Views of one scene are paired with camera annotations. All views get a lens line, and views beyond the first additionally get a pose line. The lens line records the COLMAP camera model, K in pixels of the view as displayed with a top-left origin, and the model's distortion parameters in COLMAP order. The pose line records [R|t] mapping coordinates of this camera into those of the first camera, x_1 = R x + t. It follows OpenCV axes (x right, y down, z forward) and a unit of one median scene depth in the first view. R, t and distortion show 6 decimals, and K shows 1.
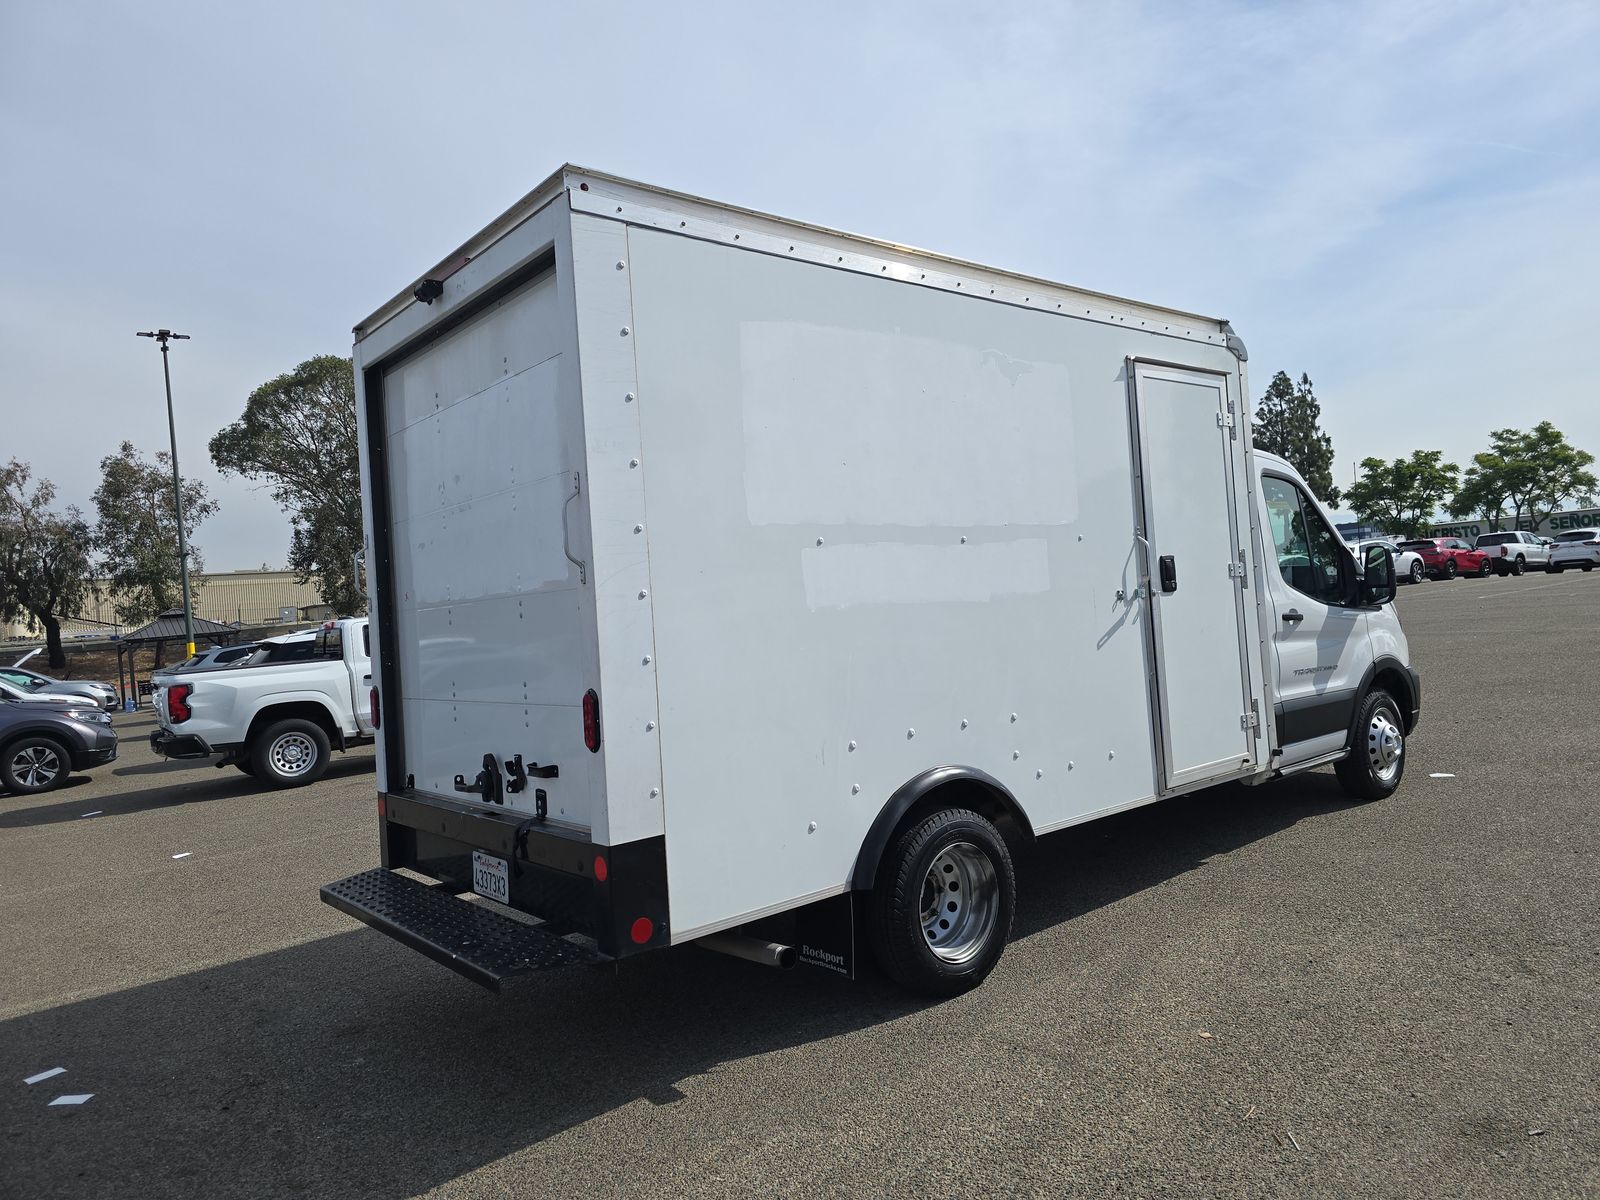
lens RADIAL K [[1073.4, 0, 801.5], [0, 1073.4, 600.3], [0, 0, 1]] dist [0.029358, -0.008623]
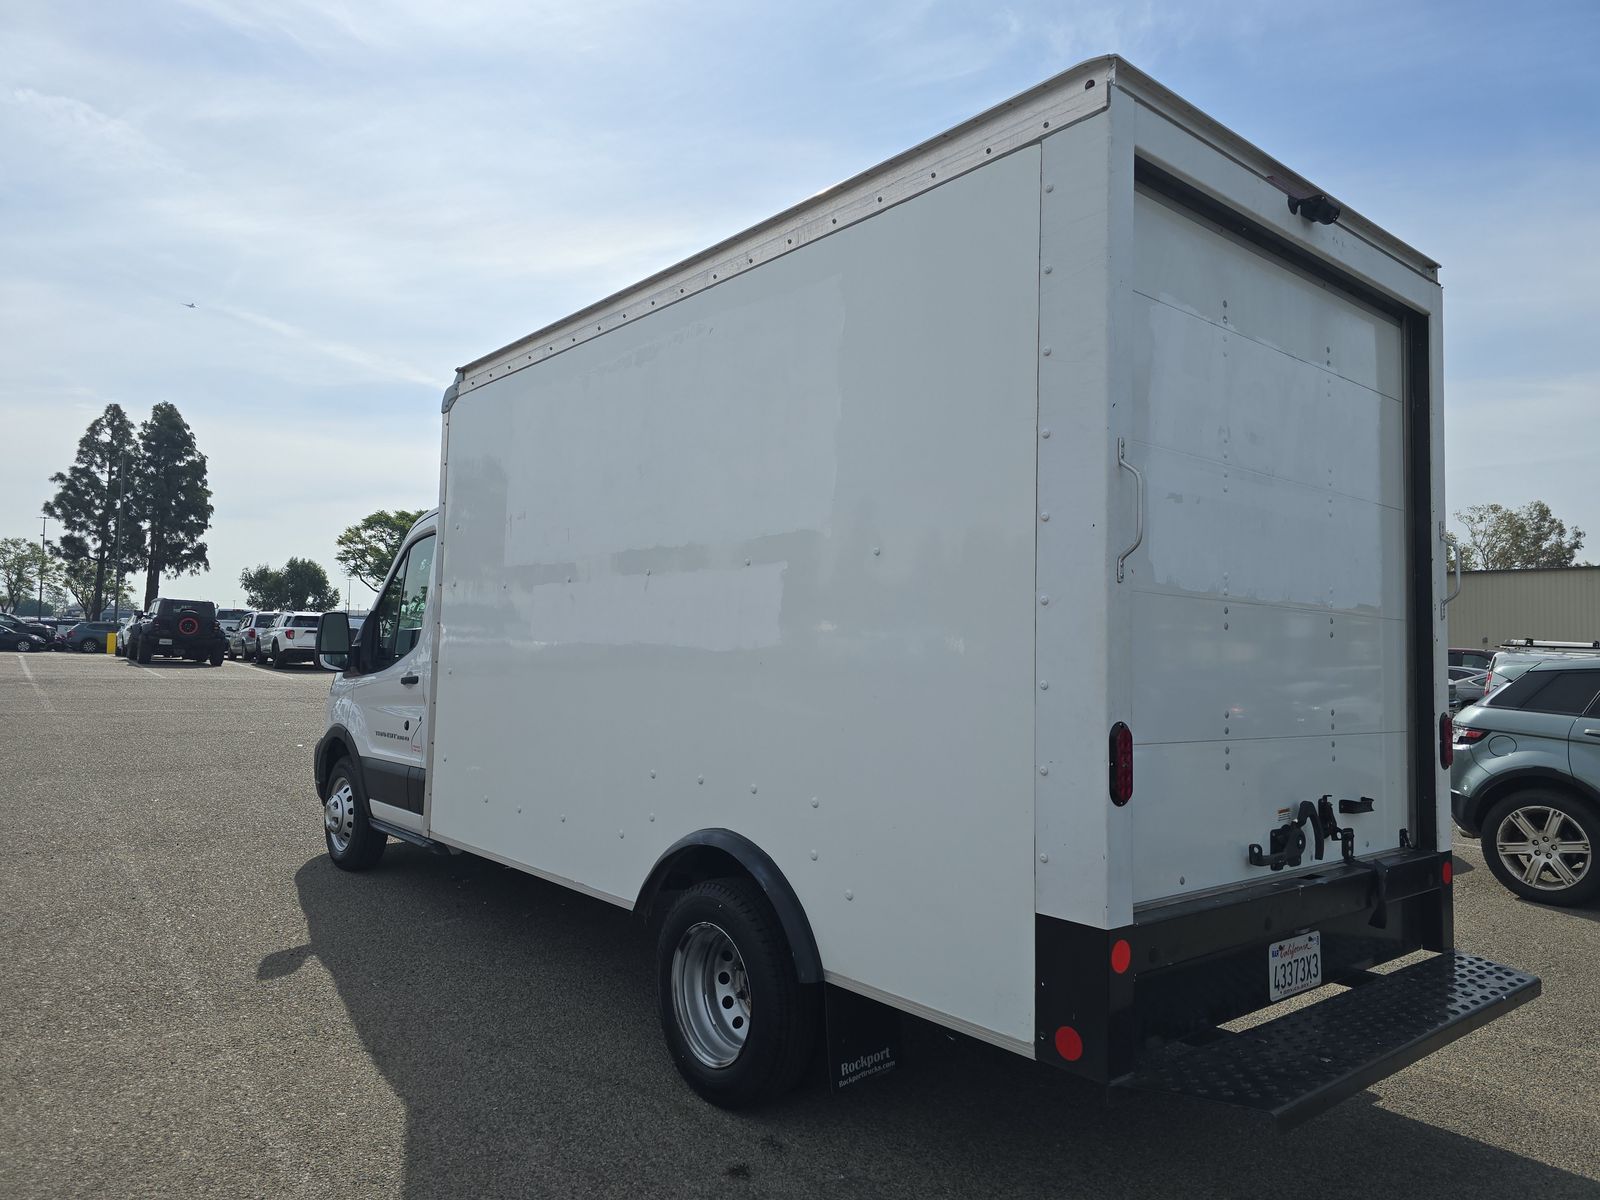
lens RADIAL K [[1073.4, 0, 802.1], [0, 1073.4, 592.4], [0, 0, 1]] dist [0.029358, -0.008623]
pose [[-0.008254, 0.133834, 0.990969, -1.087246], [-0.039142, 0.990200, -0.134056, 0.110159], [-0.999200, -0.039895, -0.002935, 1.364807]]
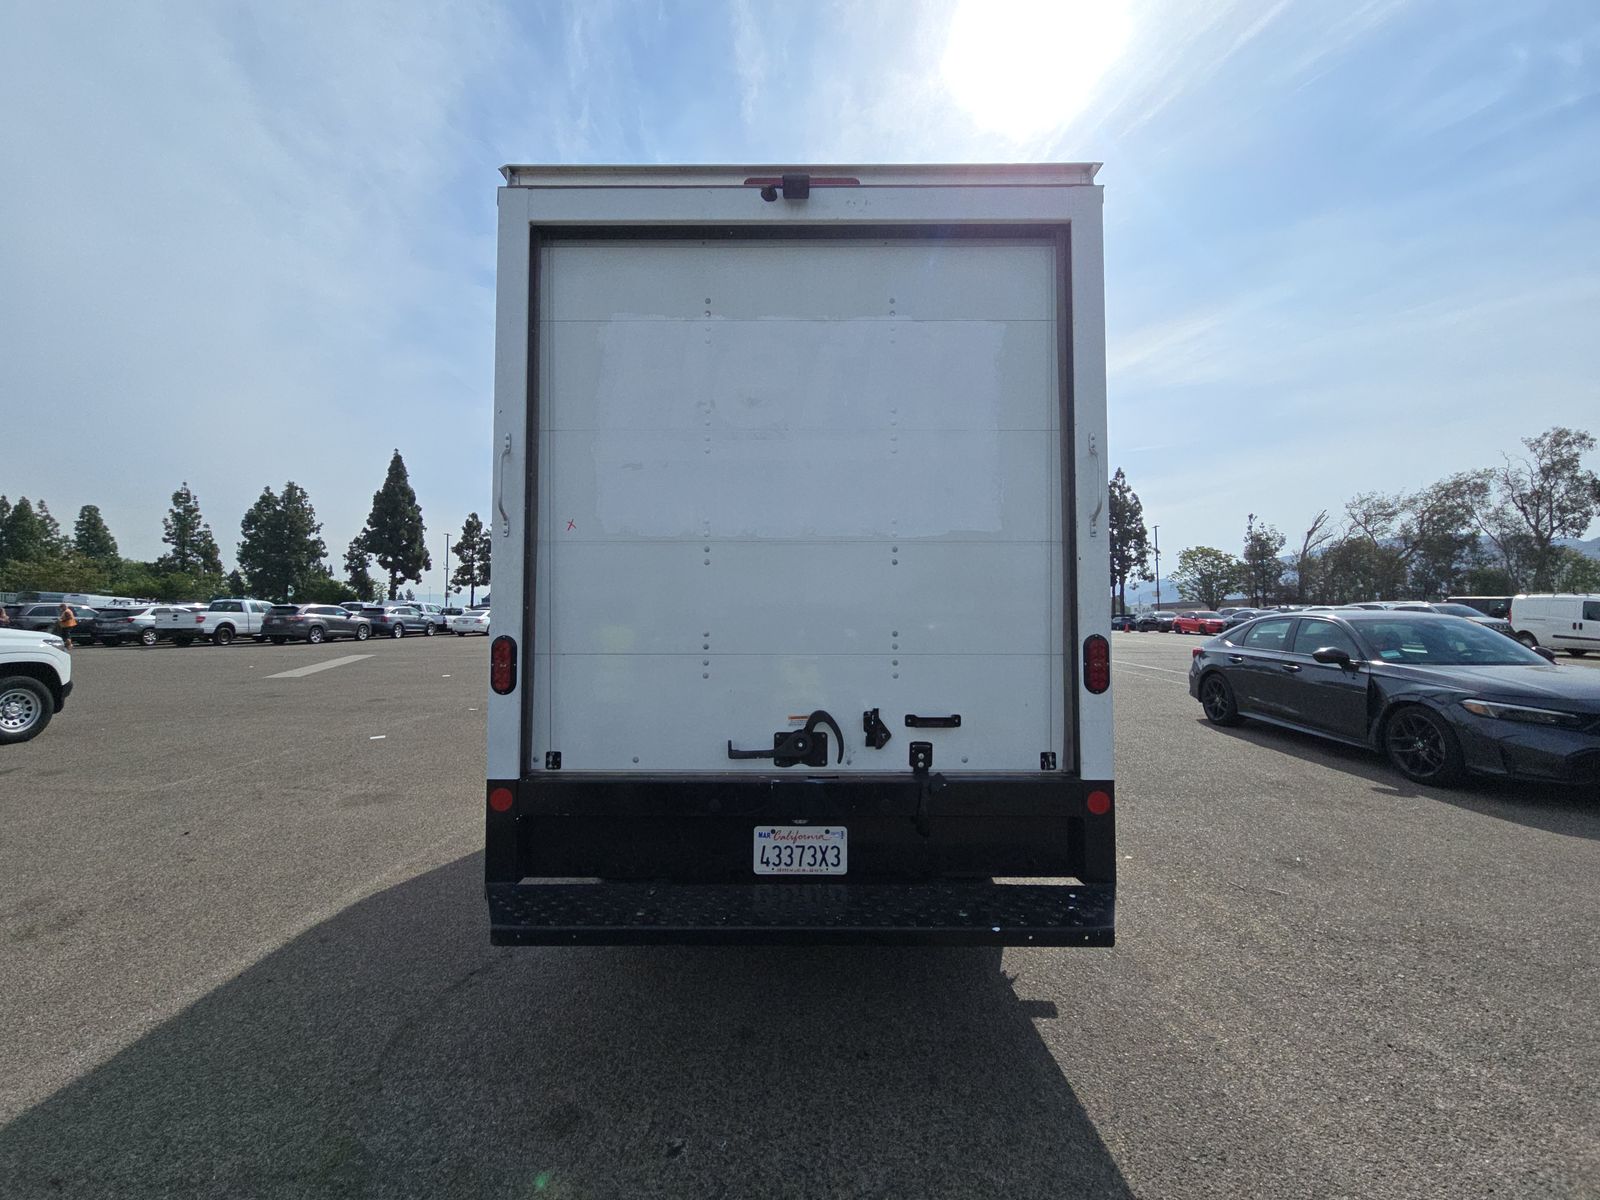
lens RADIAL K [[642.8, 0, 784.3], [0, 642.8, 609.6], [0, 0, 1]] dist [-0.012275, -0.000164]
pose [[0.638032, 0.096017, 0.764000, -0.719088], [-0.054735, 0.995341, -0.079381, 0.101788], [-0.768062, 0.008830, 0.640315, 0.670441]]
